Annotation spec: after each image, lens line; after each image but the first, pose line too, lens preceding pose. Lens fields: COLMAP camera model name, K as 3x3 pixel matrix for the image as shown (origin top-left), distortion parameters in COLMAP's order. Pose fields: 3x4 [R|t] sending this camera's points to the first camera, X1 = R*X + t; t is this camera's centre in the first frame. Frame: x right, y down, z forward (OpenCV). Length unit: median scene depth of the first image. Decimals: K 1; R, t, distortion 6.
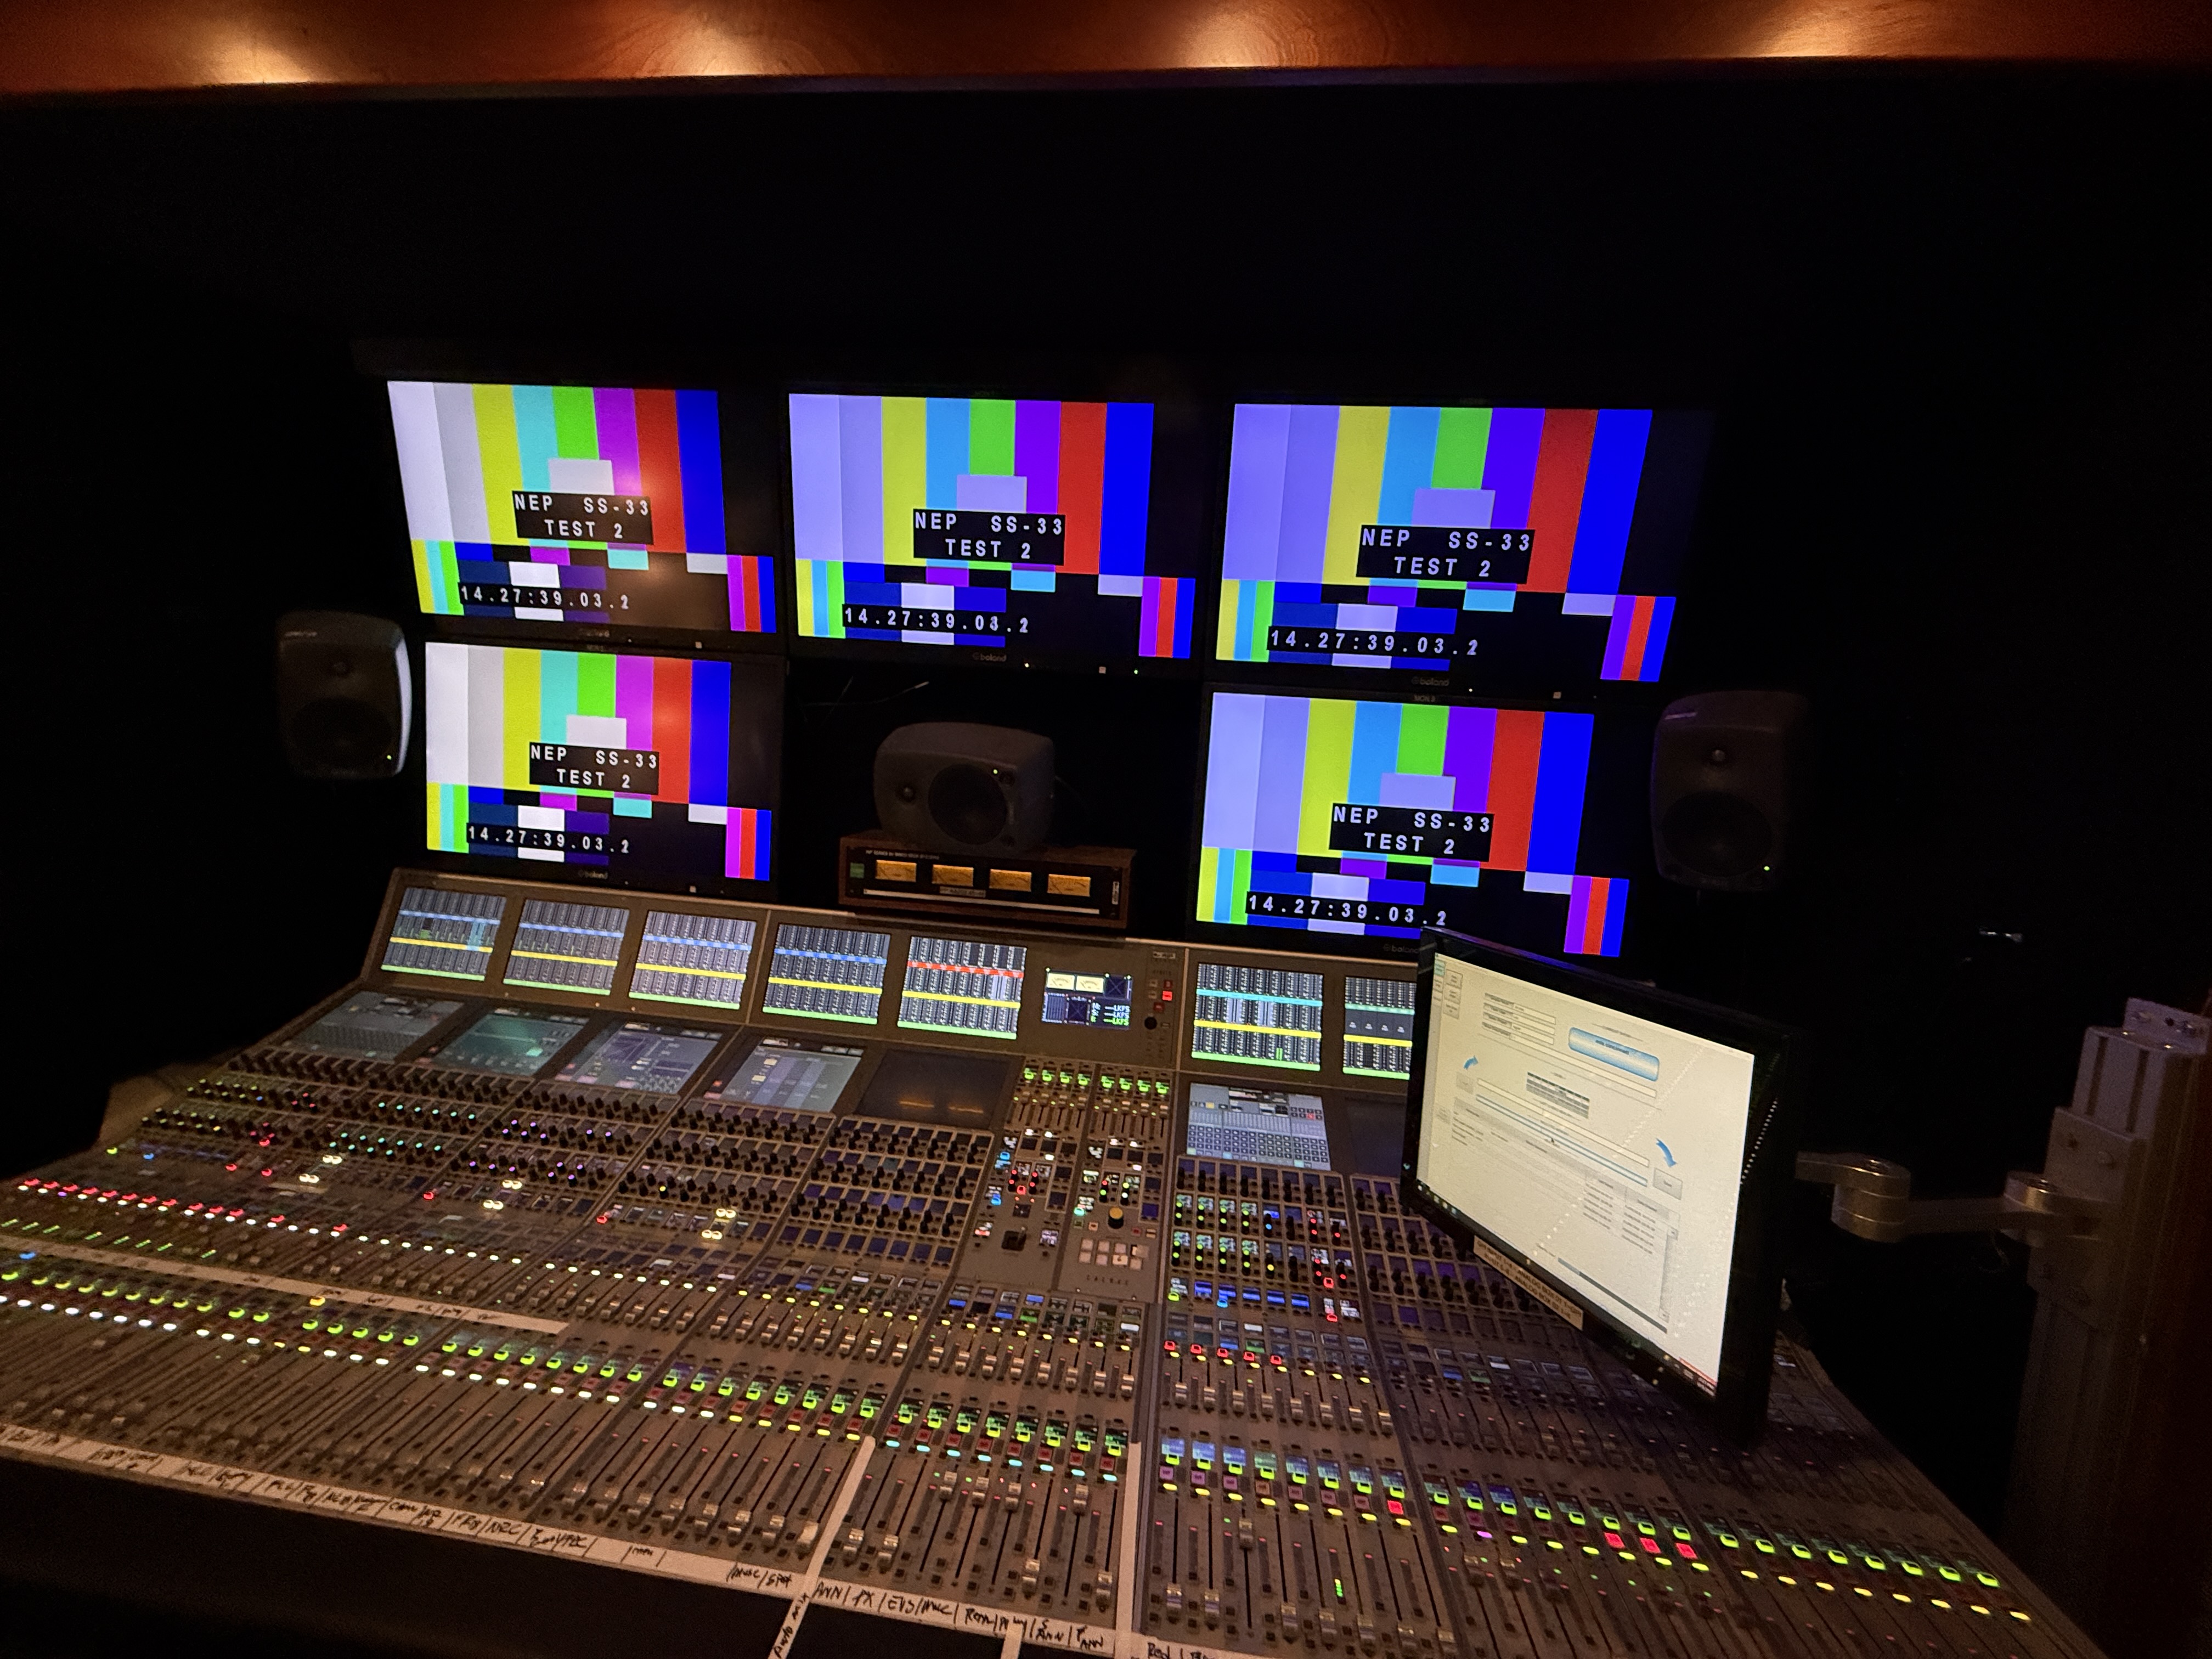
lens RADIAL K [[883.0, 0, 1097.6], [0, 883.0, 831.5], [0, 0, 1]] dist [0.000187, -0.000143]
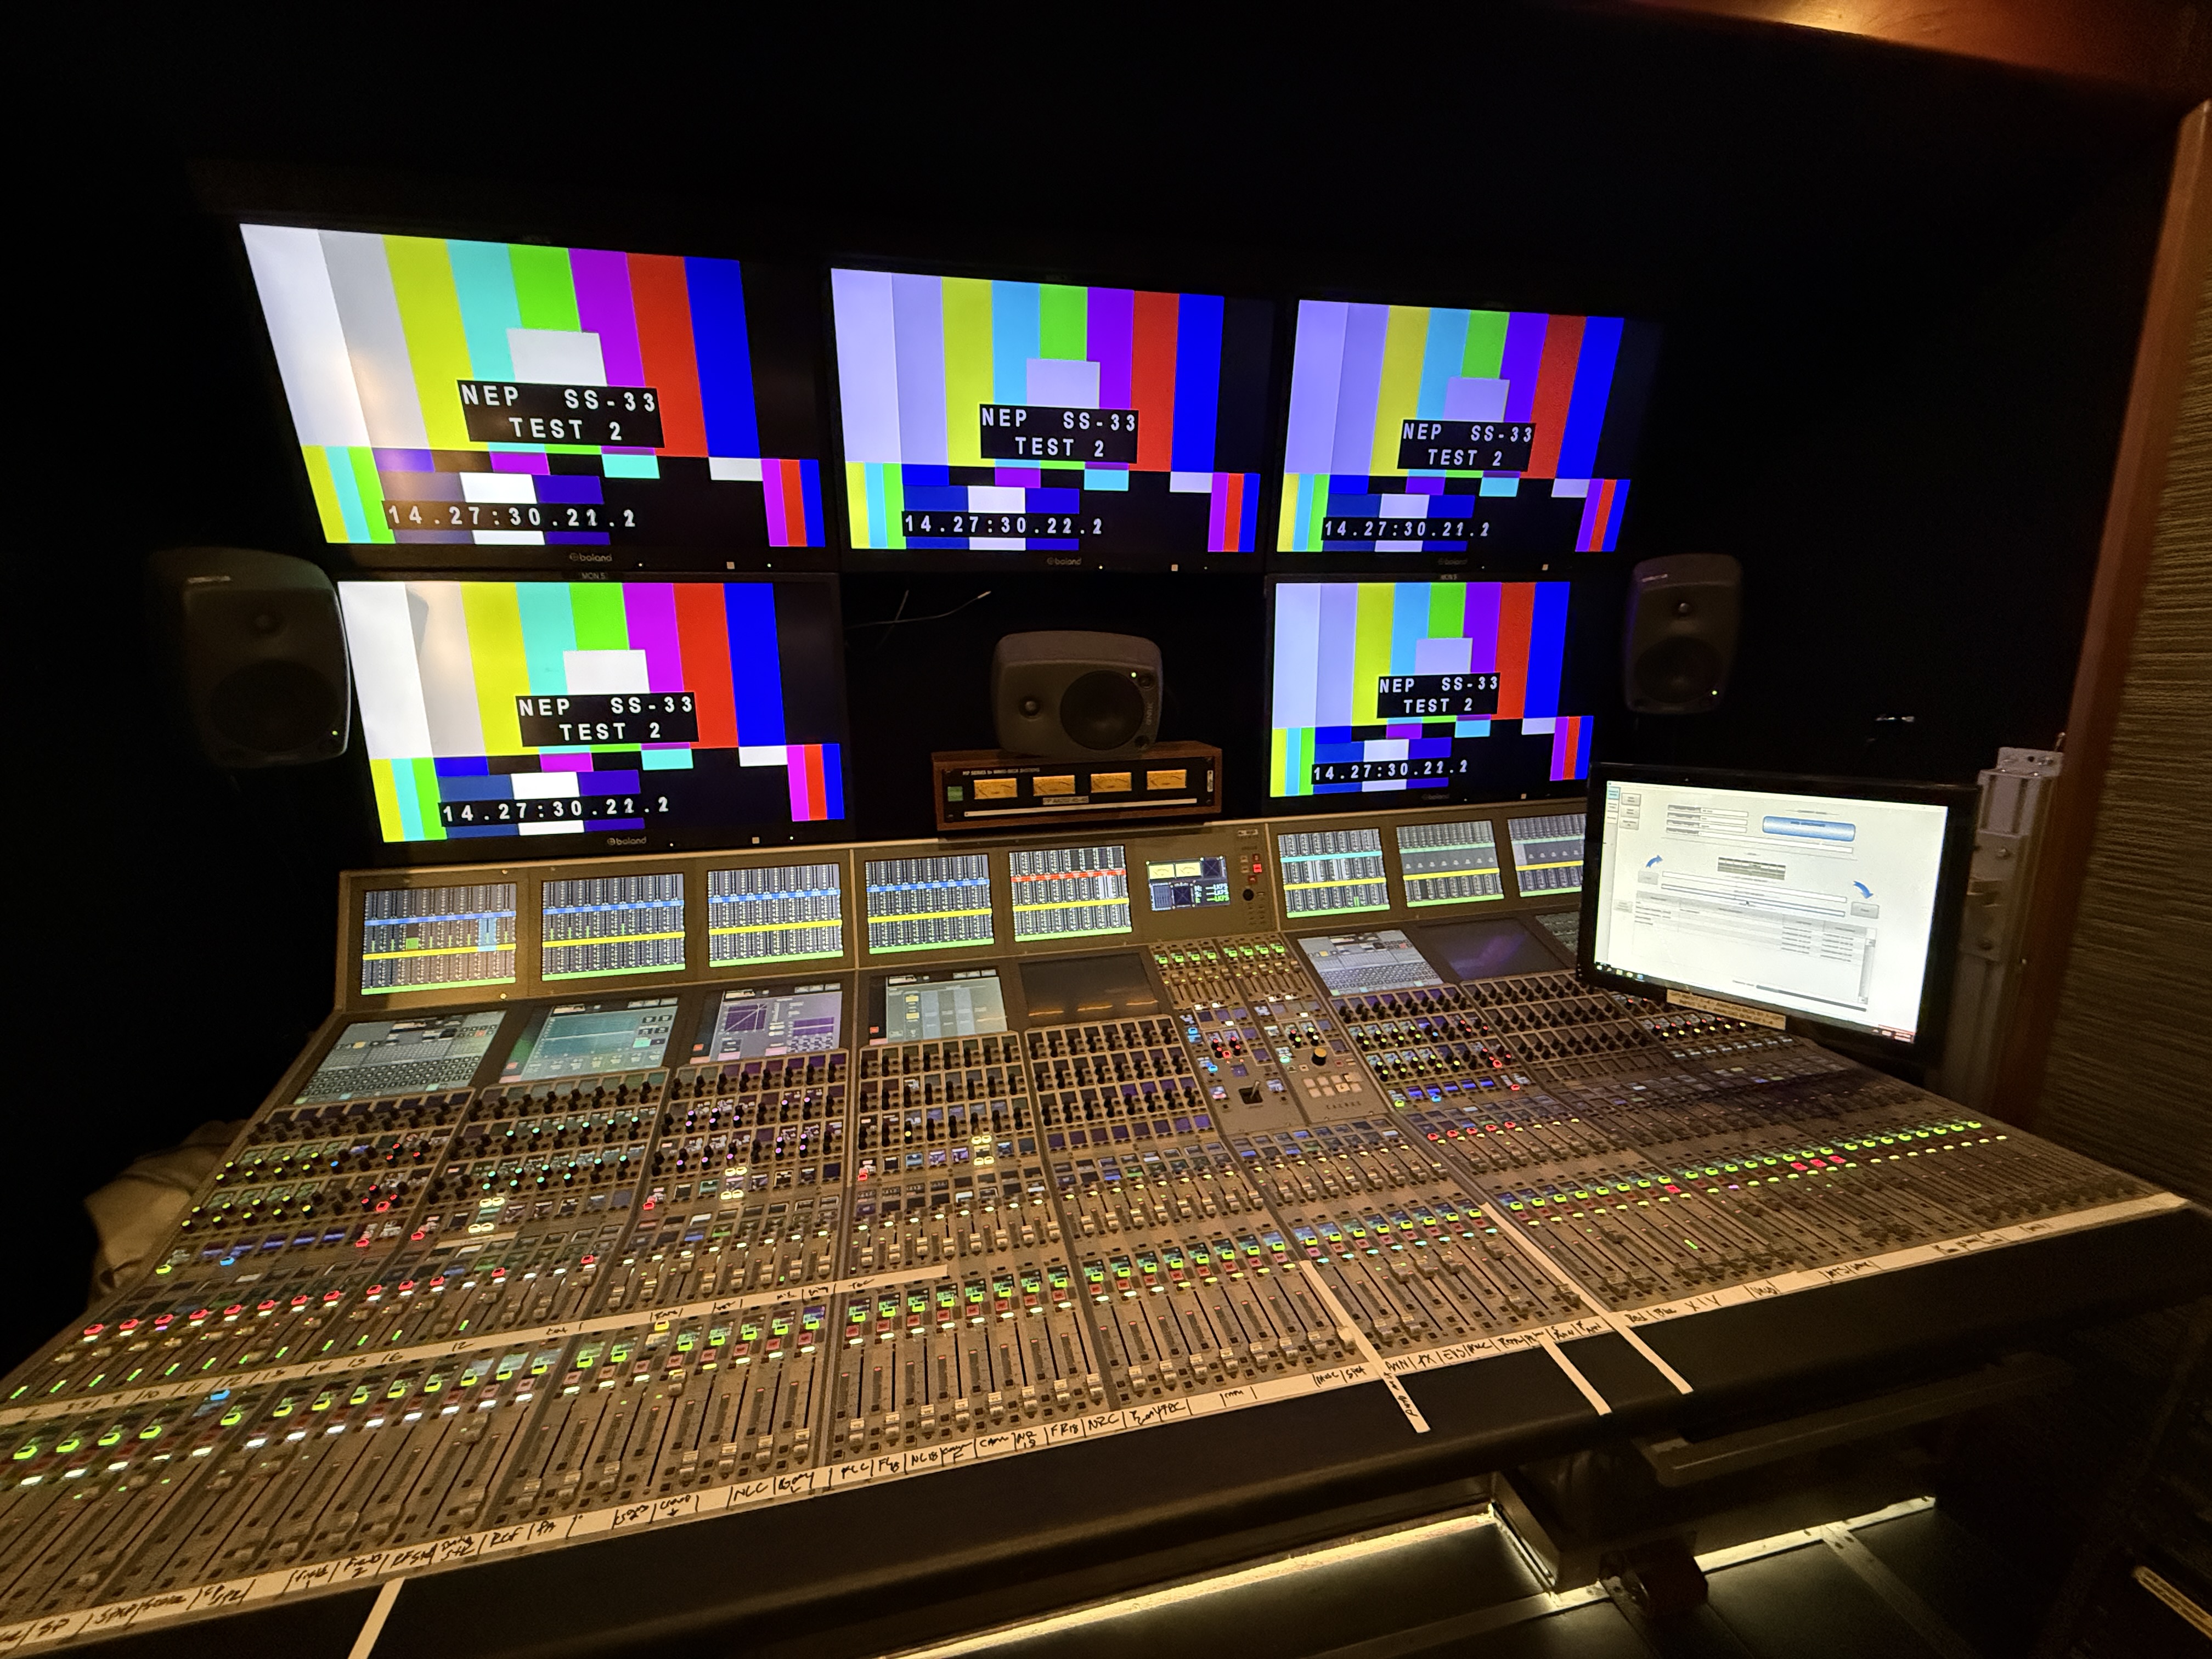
lens RADIAL K [[883.0, 0, 1097.6], [0, 883.0, 831.5], [0, 0, 1]] dist [0.000187, -0.000143]
pose [[0.941538, -0.147489, 0.302908, -0.437528], [0.113227, 0.985314, 0.127813, -0.021862], [-0.317310, -0.086044, 0.944410, 0.030236]]
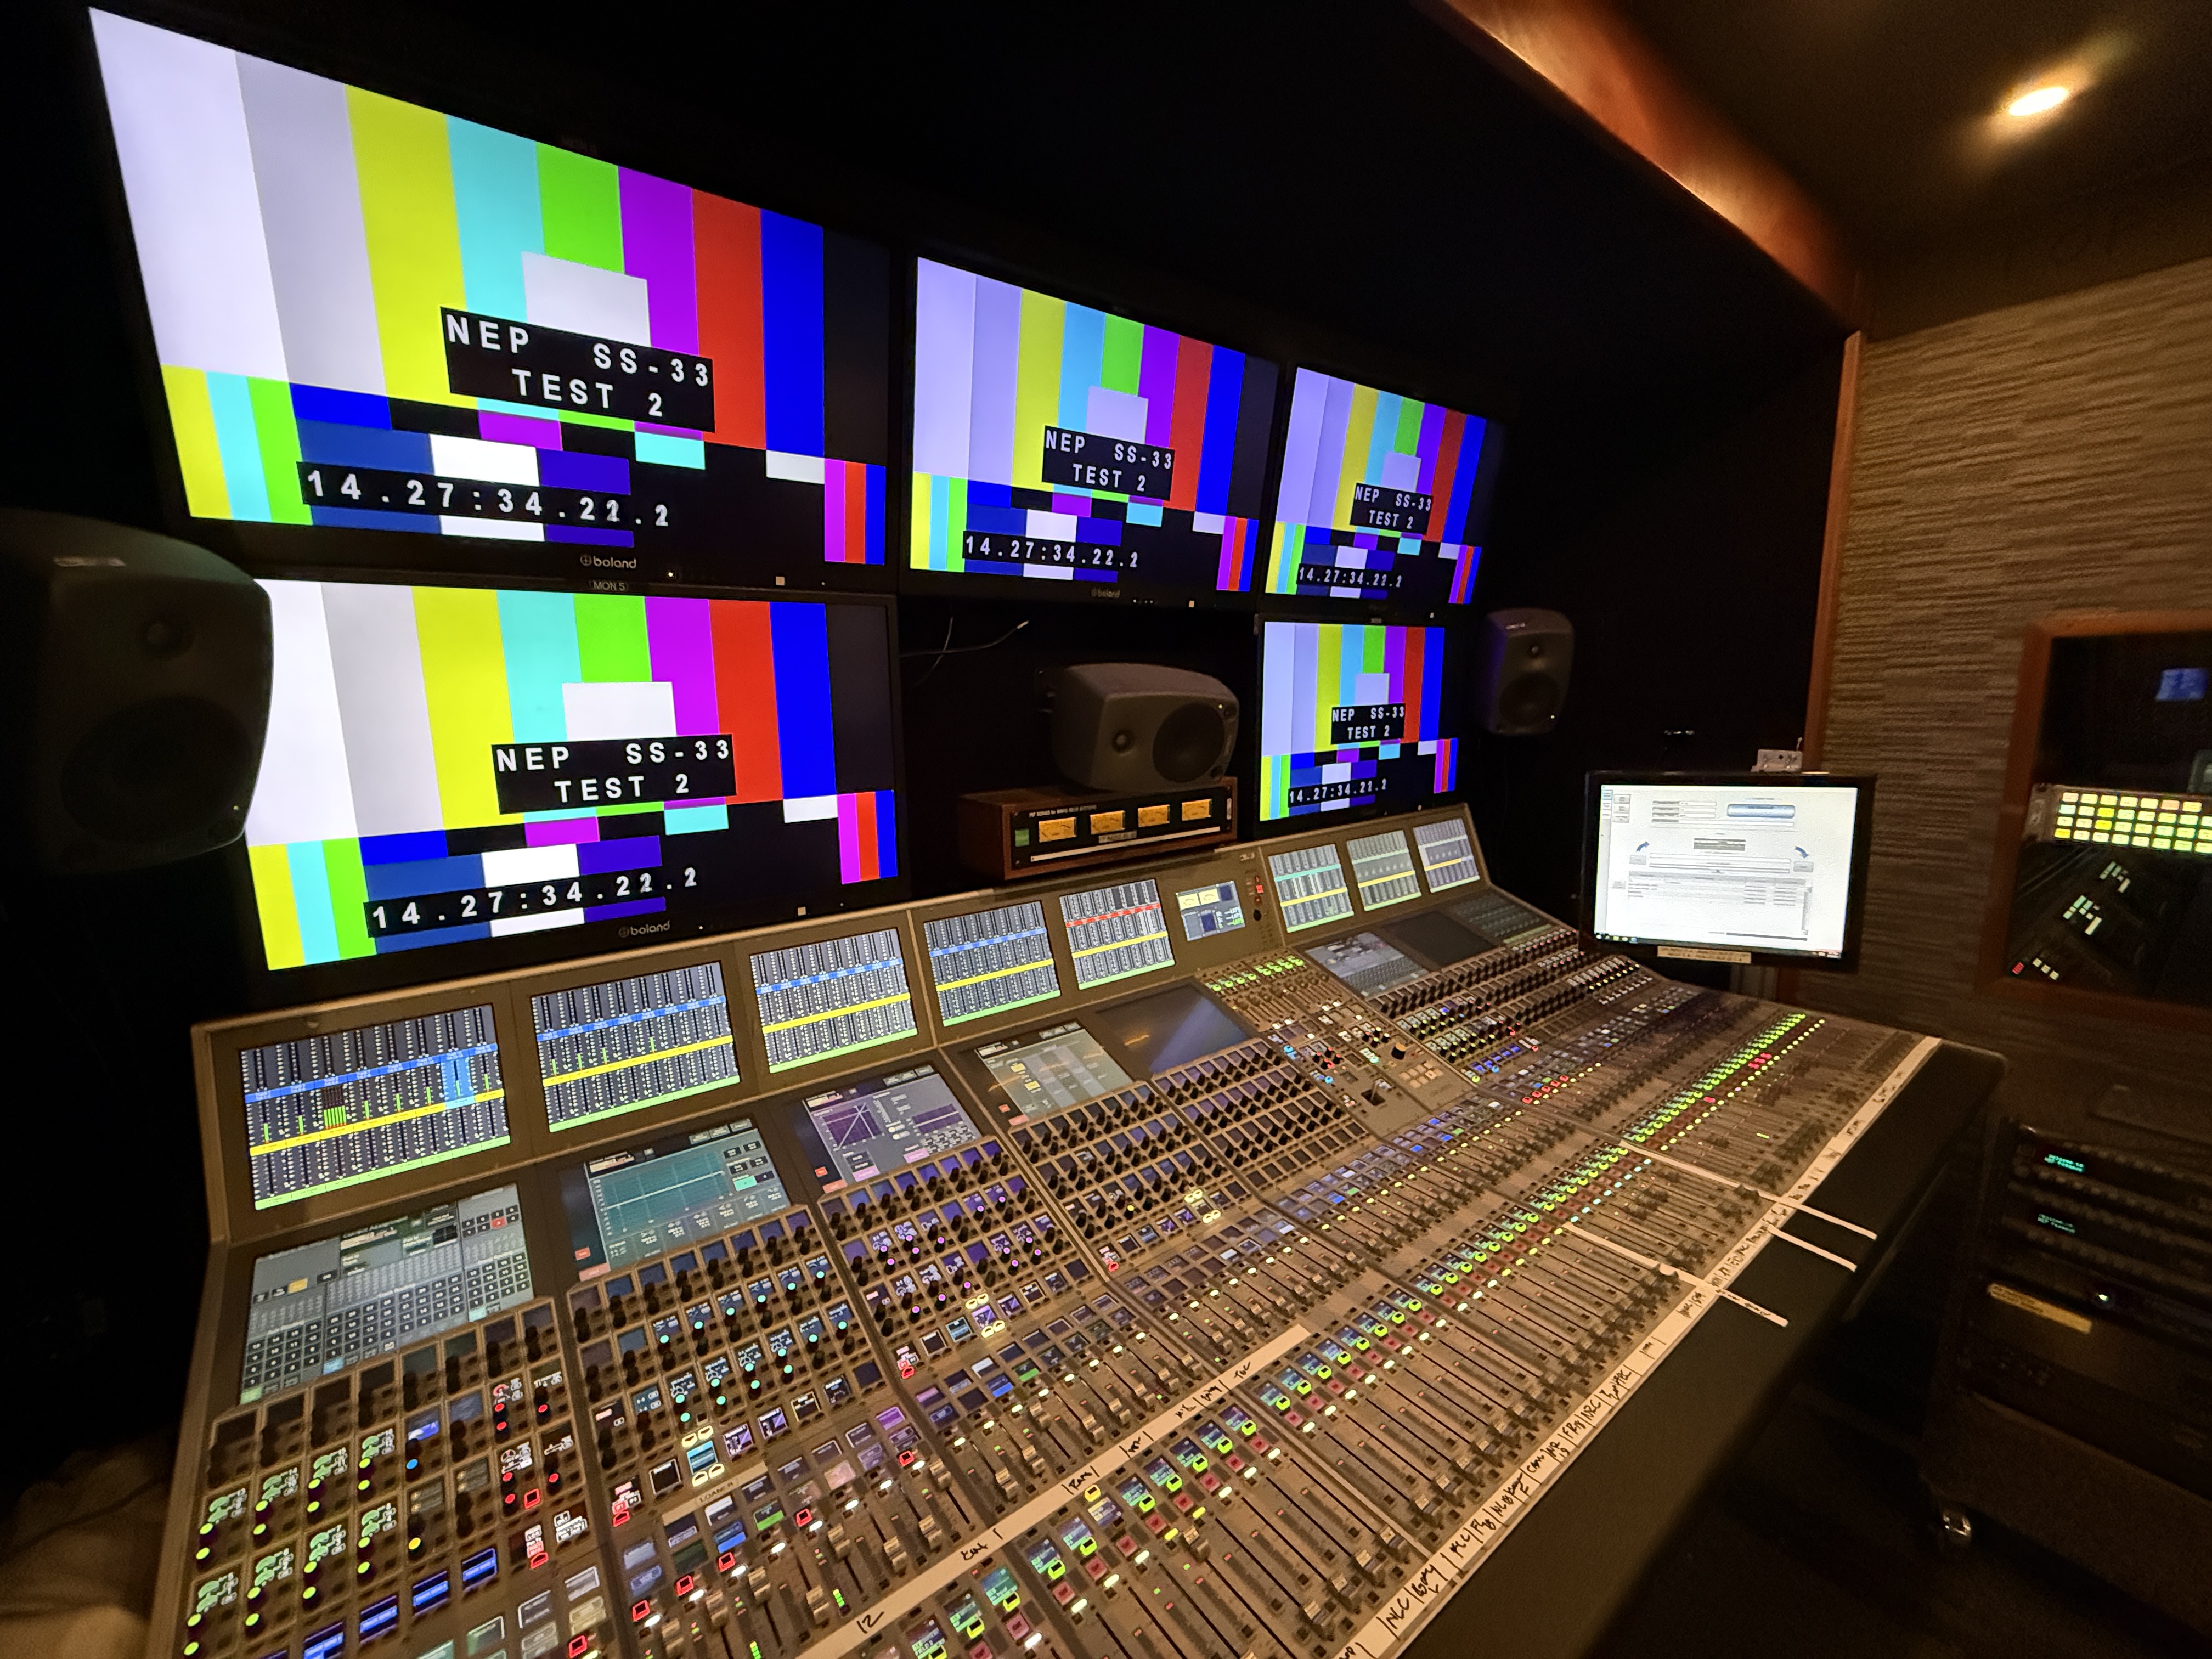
lens RADIAL K [[883.0, 0, 1097.6], [0, 883.0, 831.5], [0, 0, 1]] dist [0.000187, -0.000143]
pose [[0.718086, -0.193934, 0.668388, -0.838119], [0.137265, 0.980991, 0.137165, -0.076276], [-0.682284, -0.006751, 0.731056, 0.302568]]
